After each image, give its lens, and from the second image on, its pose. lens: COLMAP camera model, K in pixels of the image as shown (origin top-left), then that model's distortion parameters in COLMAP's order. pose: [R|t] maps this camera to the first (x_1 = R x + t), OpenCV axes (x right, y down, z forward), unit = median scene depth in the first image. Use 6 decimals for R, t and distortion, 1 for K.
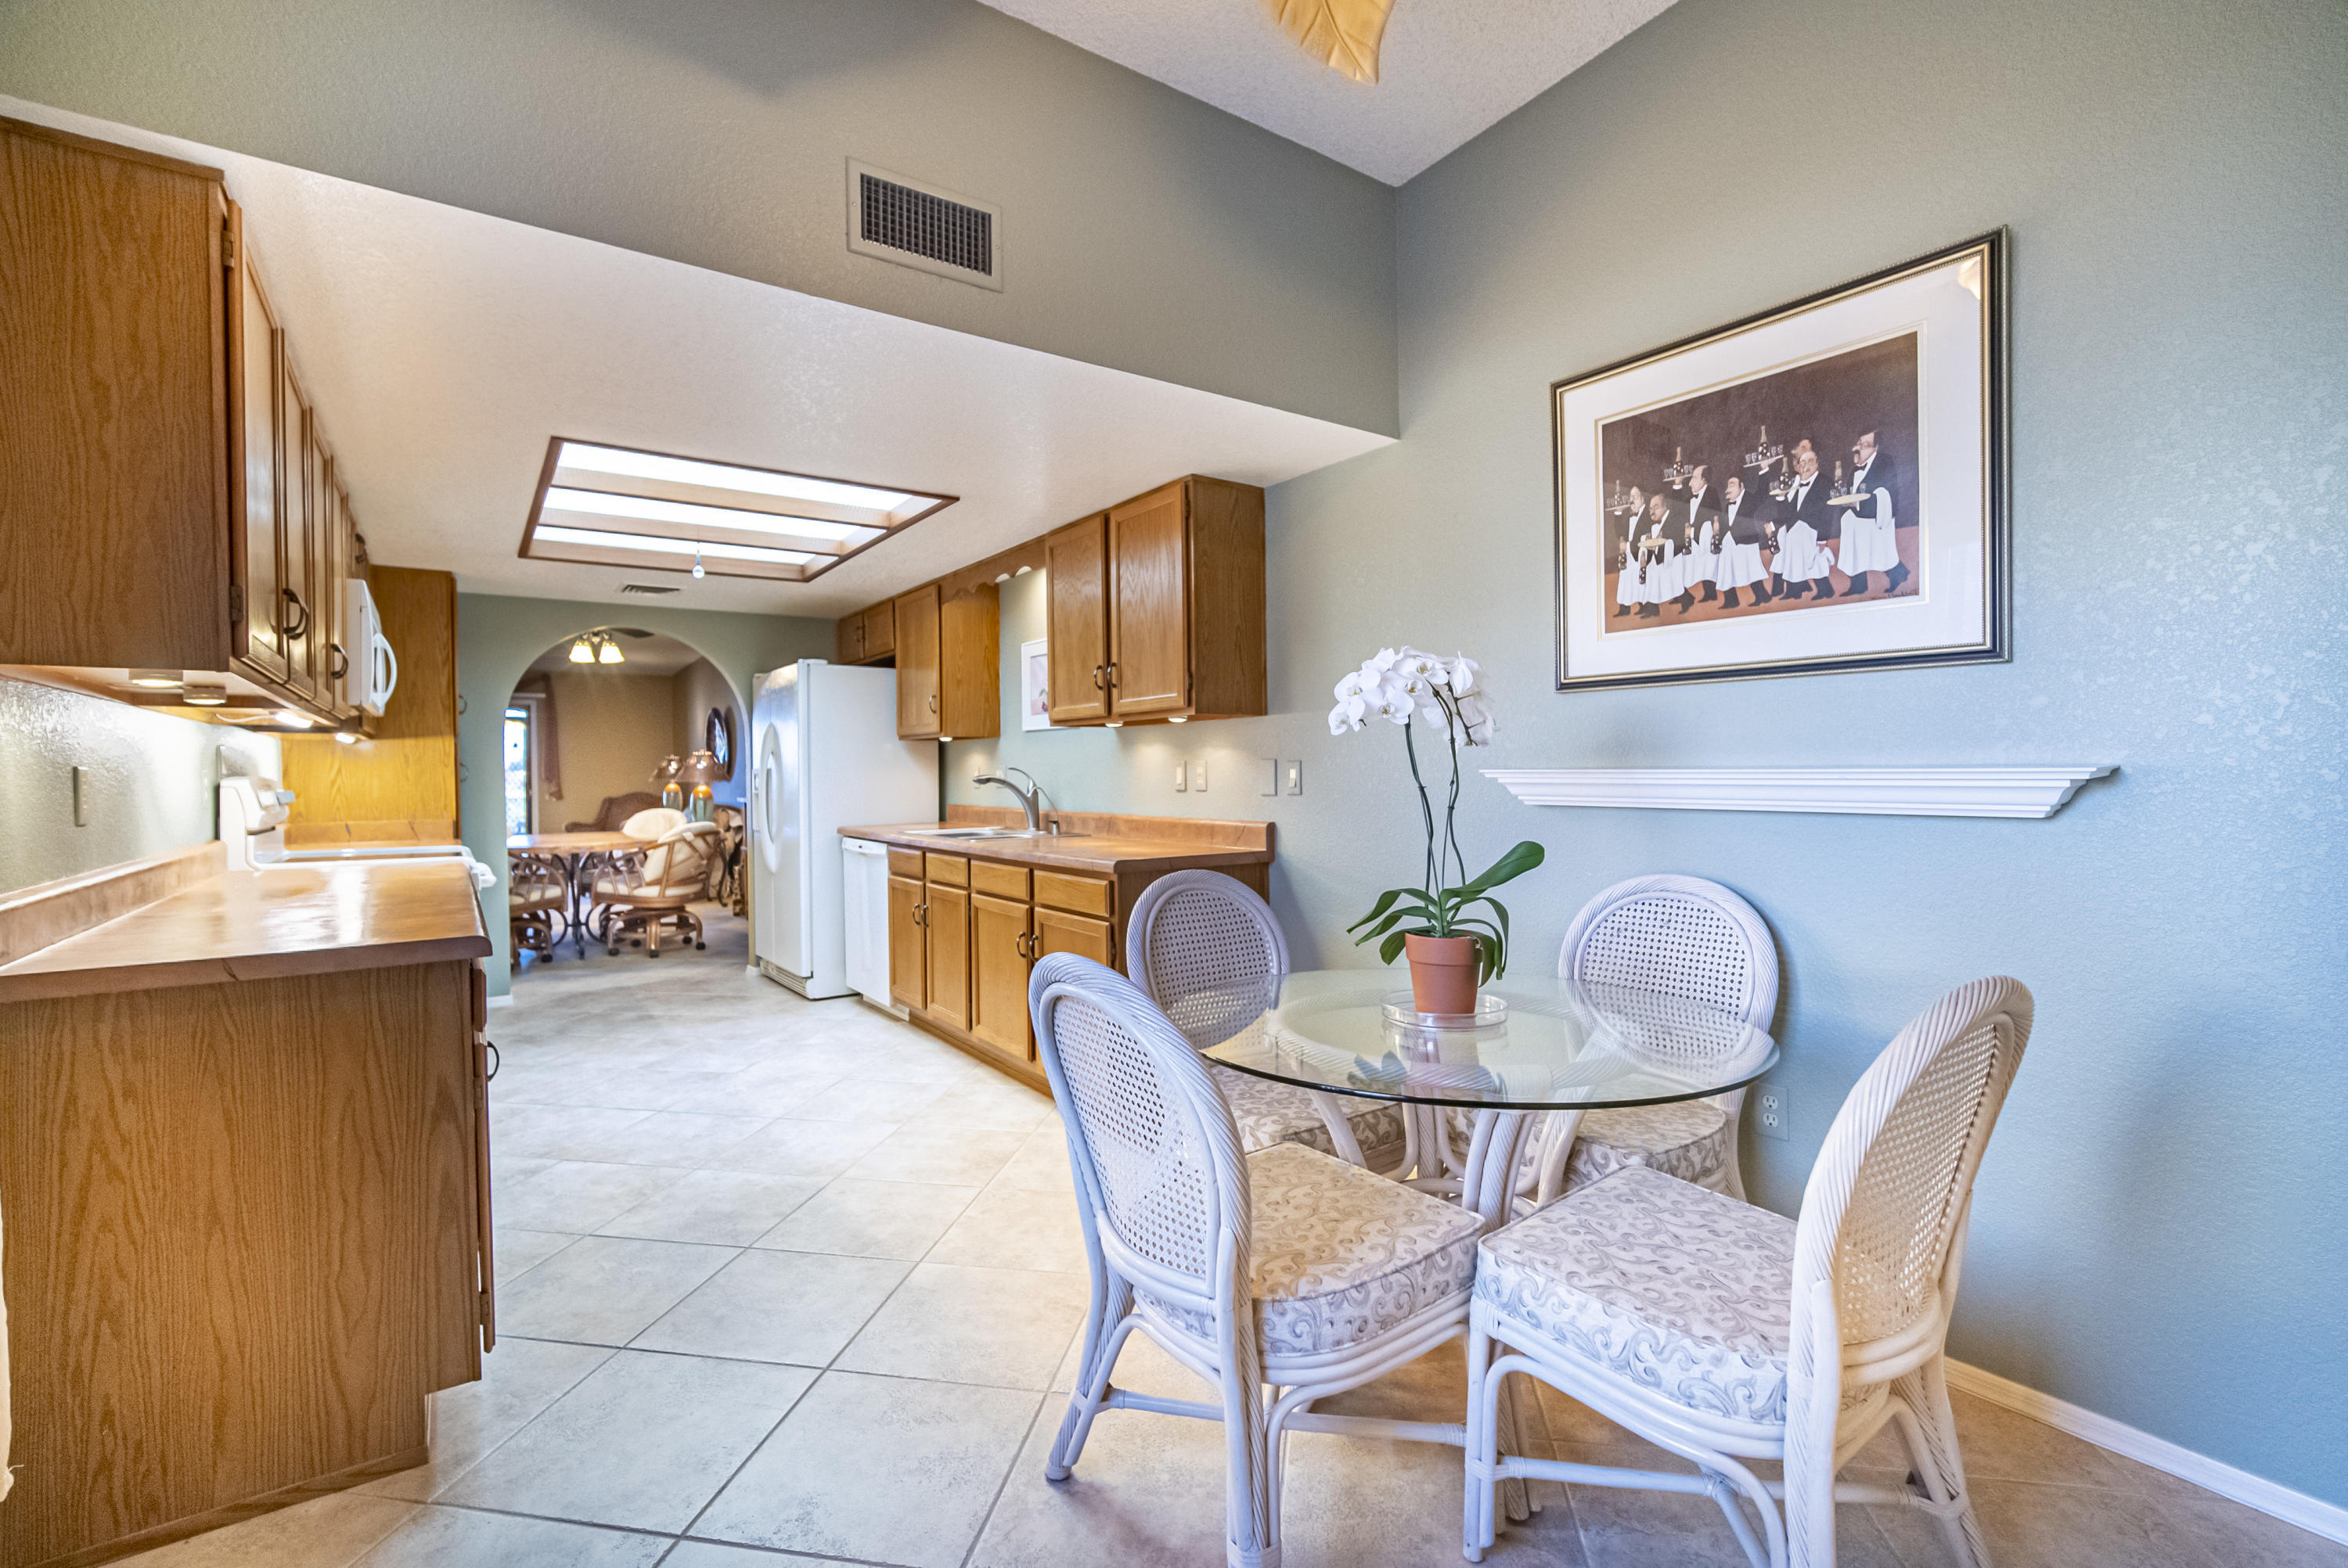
lens RADIAL K [[1025.6, 0, 1175.1], [0, 1025.6, 780.5], [0, 0, 1]] dist [-0.000240, -0.000004]
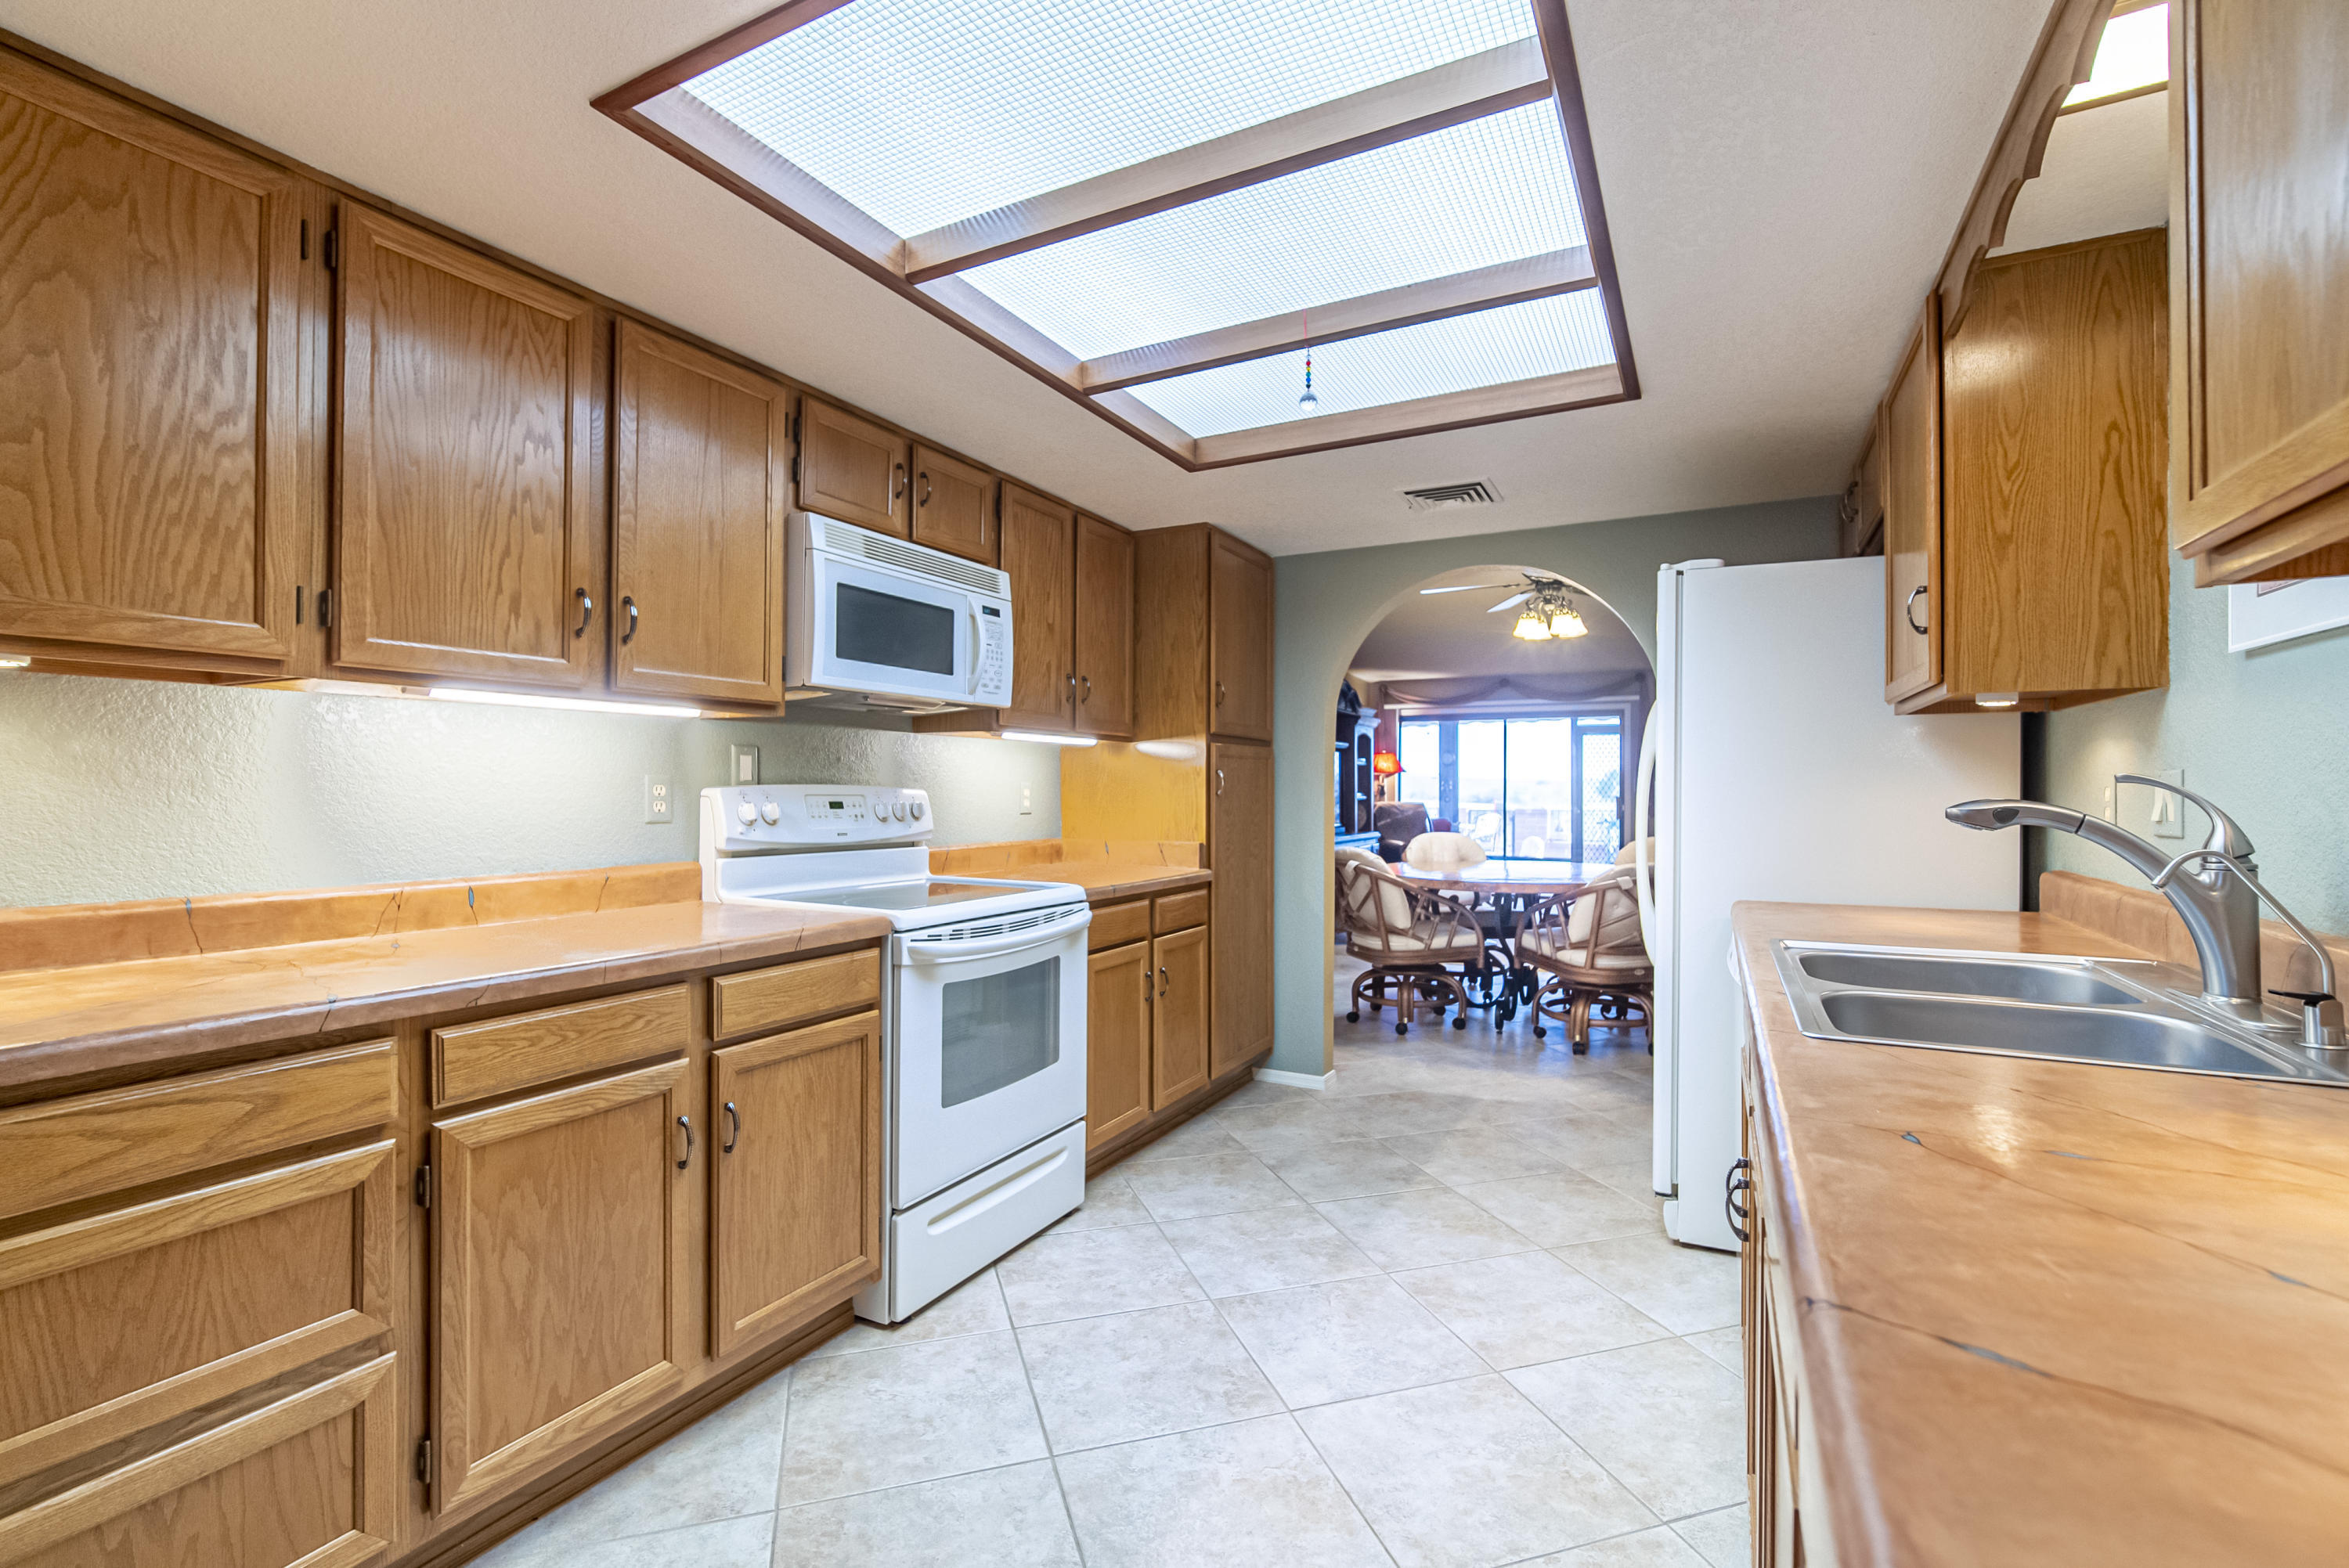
lens RADIAL K [[1026.1, 0, 1186.6], [0, 1026.1, 782.0], [0, 0, 1]] dist [-0.000240, -0.000004]
pose [[0.454988, 0.005111, -0.890483, -0.018648], [-0.016749, 0.999856, -0.002819, -0.004843], [0.890340, 0.016197, 0.455008, 0.569167]]
